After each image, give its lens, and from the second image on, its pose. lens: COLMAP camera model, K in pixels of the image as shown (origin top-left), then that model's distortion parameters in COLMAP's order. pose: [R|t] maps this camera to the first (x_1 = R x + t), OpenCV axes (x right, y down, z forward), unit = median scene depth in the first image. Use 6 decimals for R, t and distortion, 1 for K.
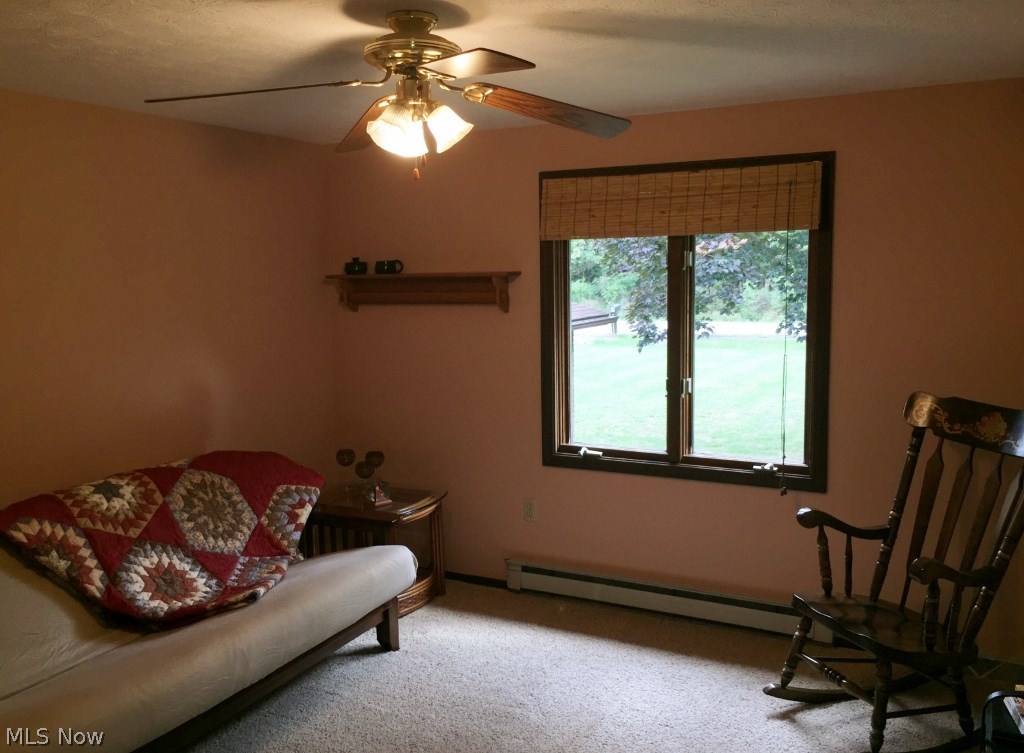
lens RADIAL K [[892.9, 0, 513.3], [0, 892.9, 376.6], [0, 0, 1]] dist [0.089874, 0.003094]
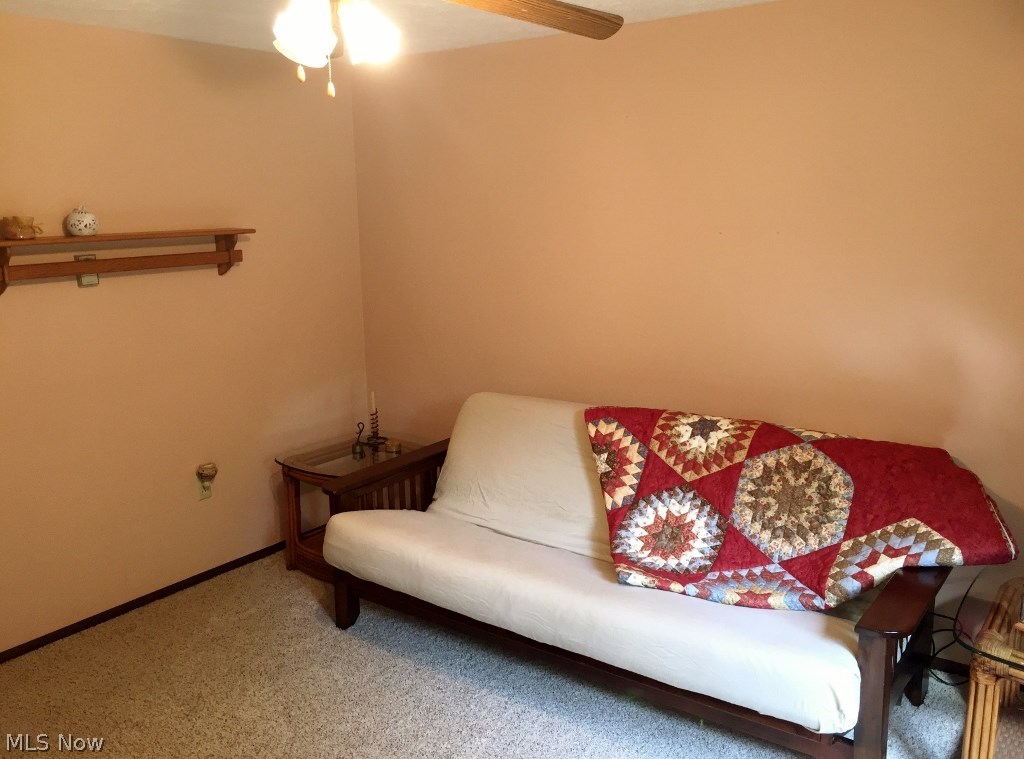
lens RADIAL K [[892.9, 0, 512.5], [0, 892.9, 379.9], [0, 0, 1]] dist [0.089874, 0.003094]
pose [[-0.135518, 0.221219, -0.965762, 0.474925], [-0.105825, 0.965946, 0.236111, -0.123329], [0.985107, 0.134199, -0.107493, 0.866375]]
